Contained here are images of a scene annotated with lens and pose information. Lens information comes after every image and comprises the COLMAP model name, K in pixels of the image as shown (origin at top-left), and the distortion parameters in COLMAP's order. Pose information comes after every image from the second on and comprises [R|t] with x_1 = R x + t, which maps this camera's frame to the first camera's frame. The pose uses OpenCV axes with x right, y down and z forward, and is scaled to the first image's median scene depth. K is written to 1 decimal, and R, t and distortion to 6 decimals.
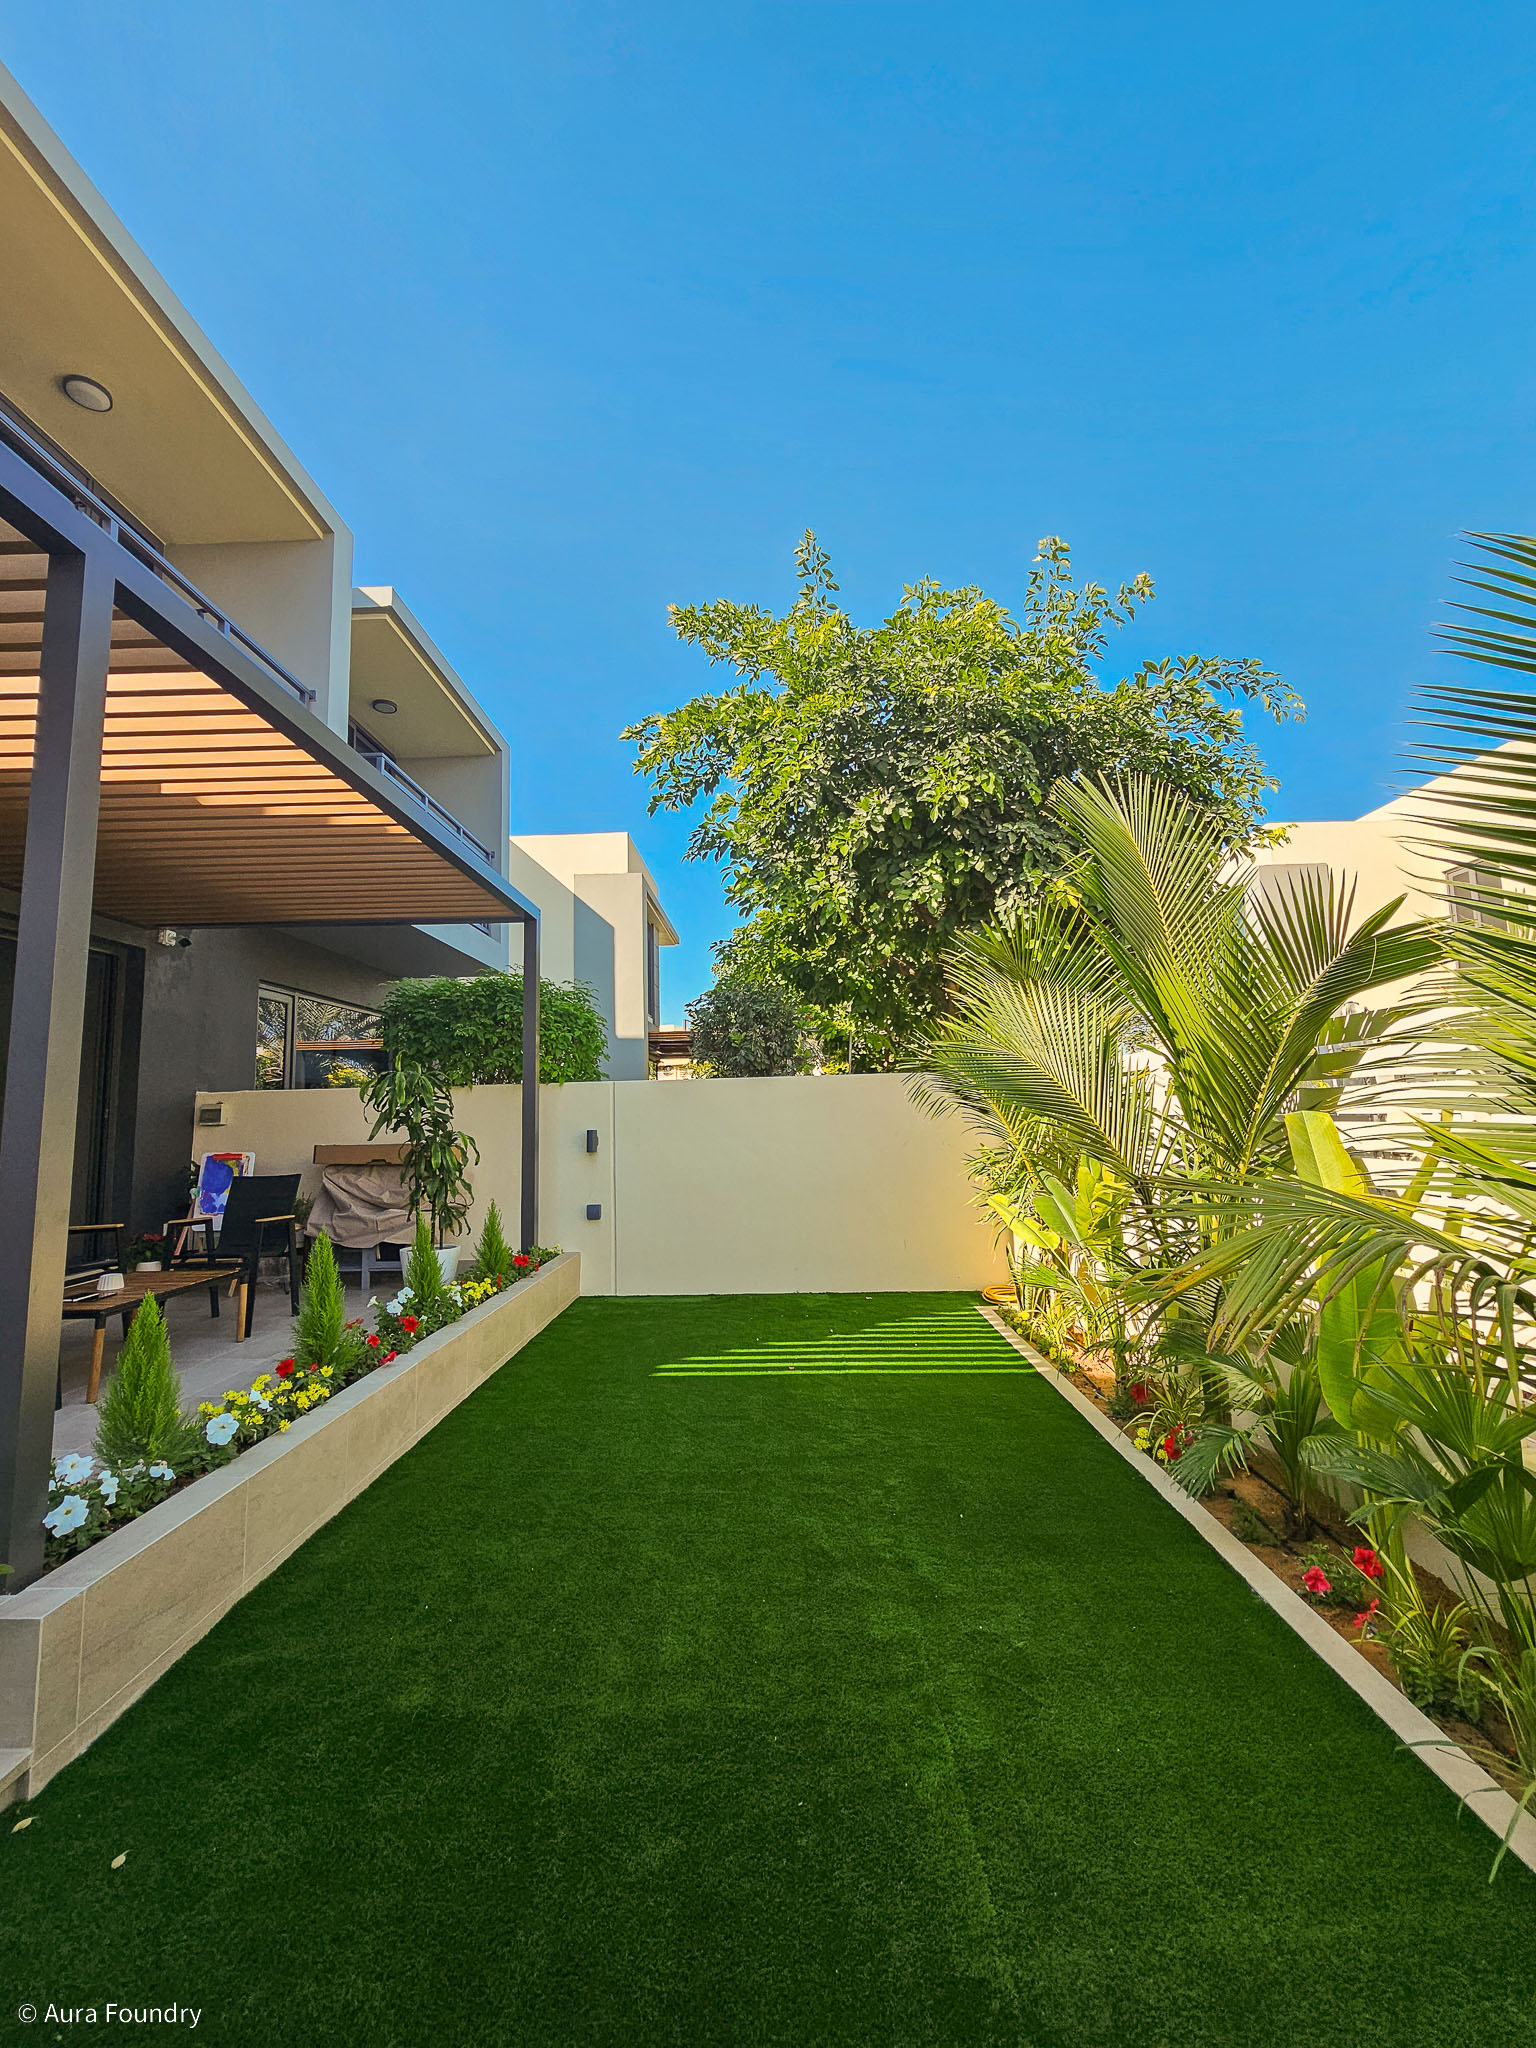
lens RADIAL K [[834.6, 0, 768.0], [0, 834.6, 1024.0], [0, 0, 1]] dist [-0.004594, -0.000128]
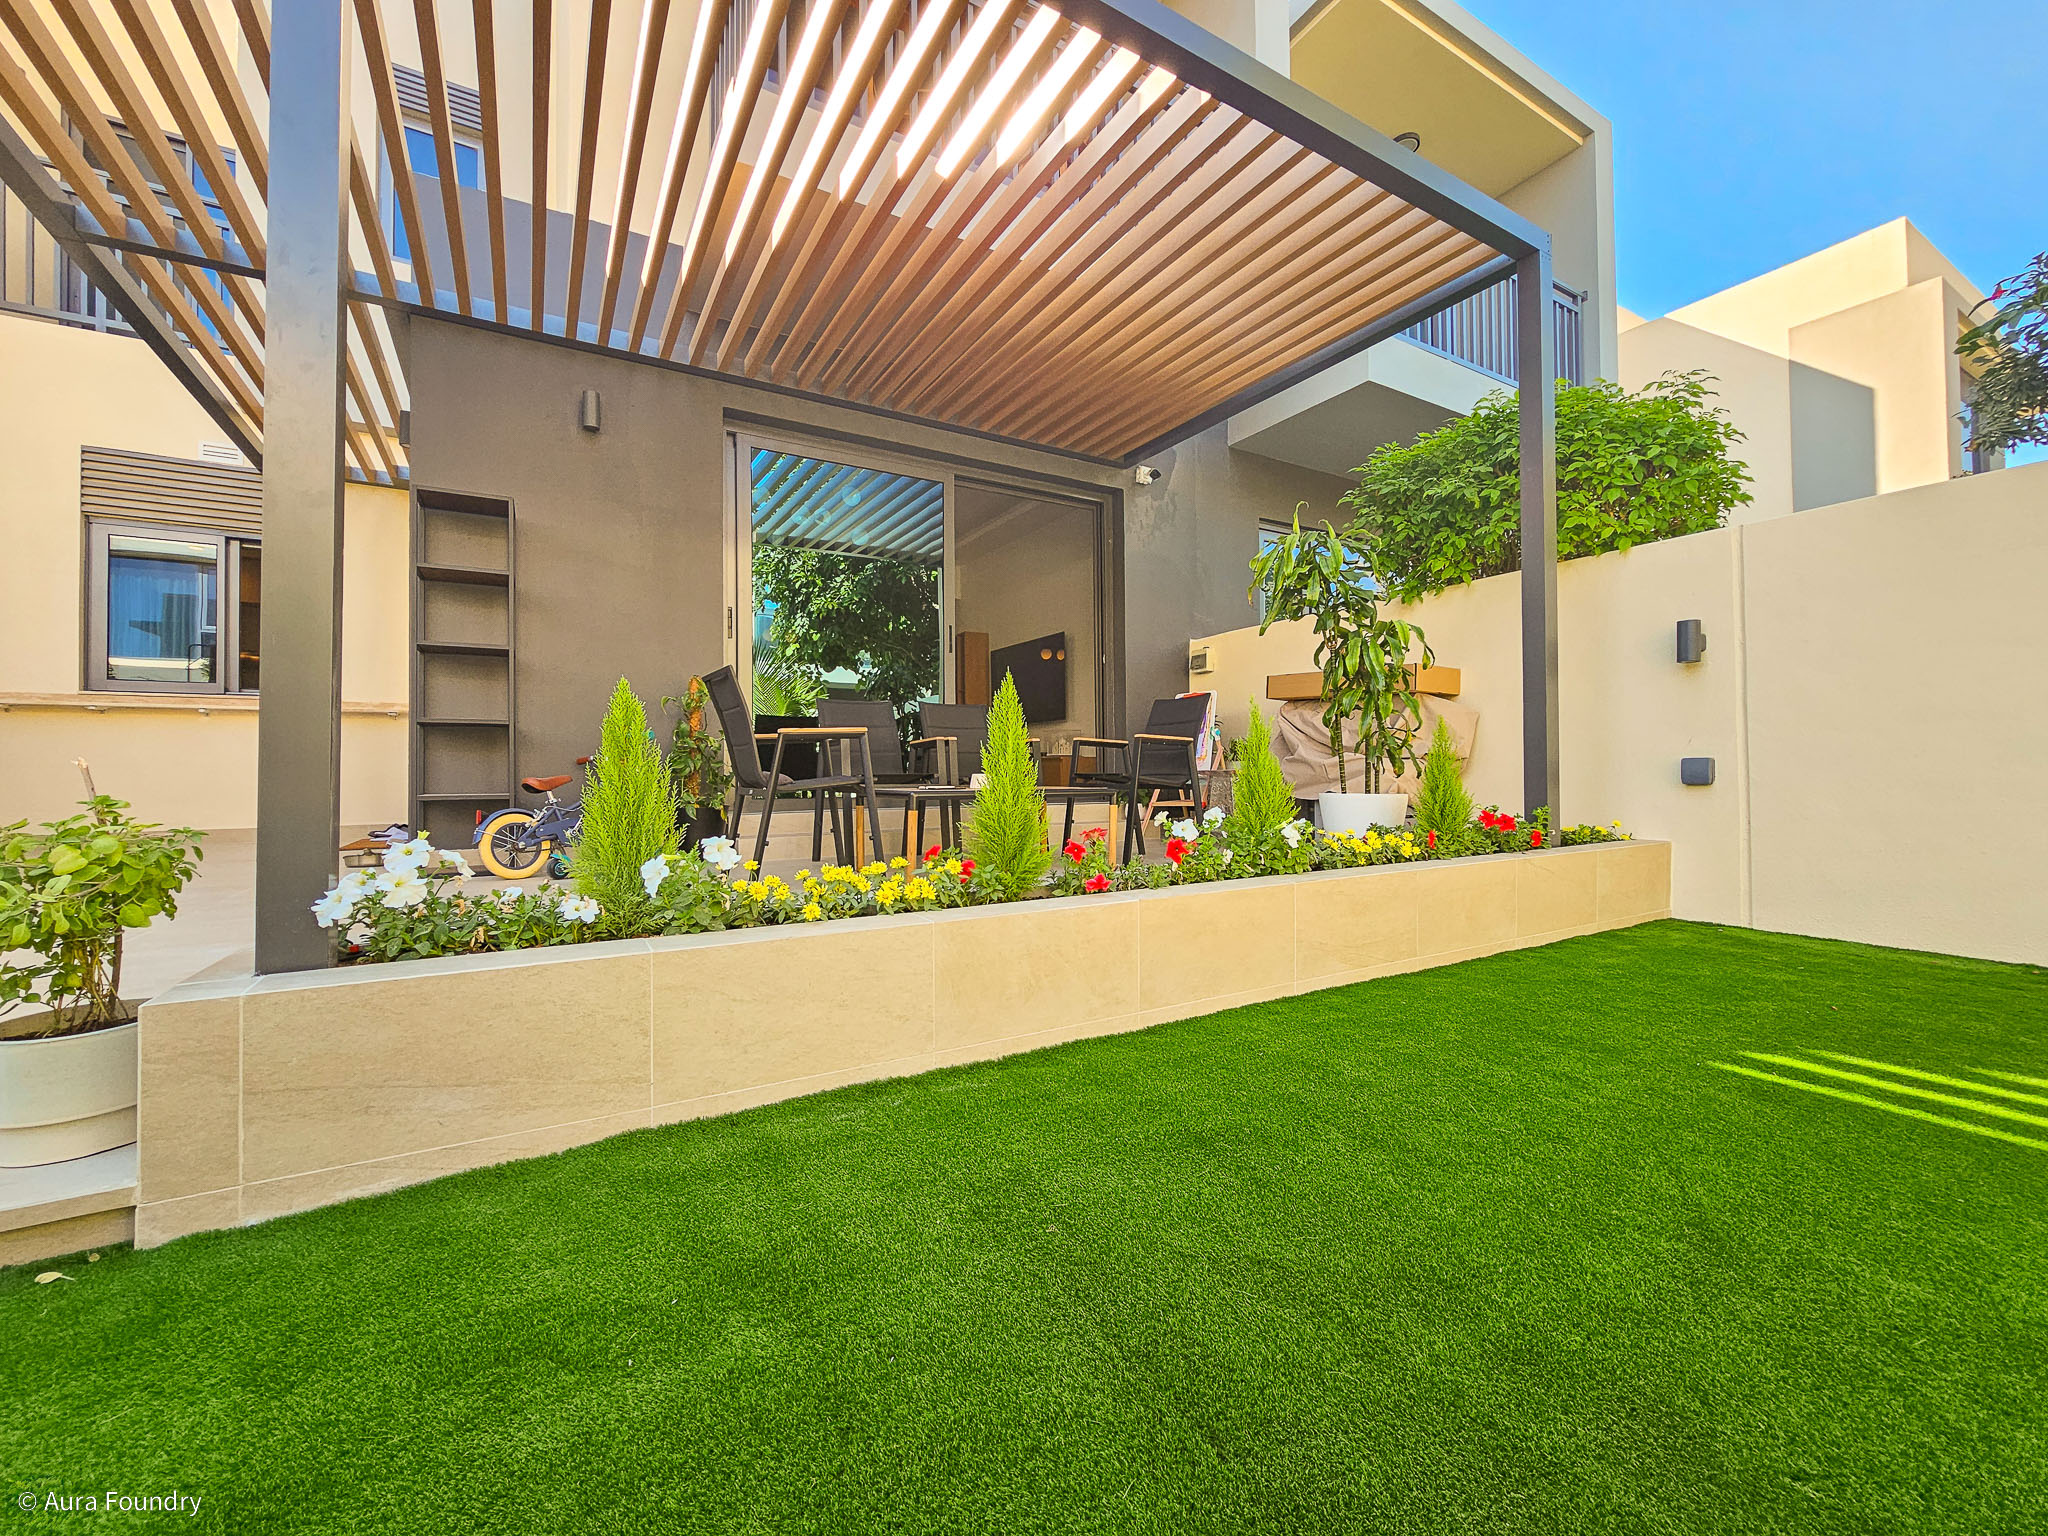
lens RADIAL K [[834.6, 0, 1031.7], [0, 834.6, 761.6], [0, 0, 1]] dist [-0.004594, -0.000128]
pose [[0.522500, 0.008354, -0.852598, 0.027808], [0.088490, 0.994021, 0.063969, 0.150267], [0.848035, -0.108871, 0.518637, 0.362134]]
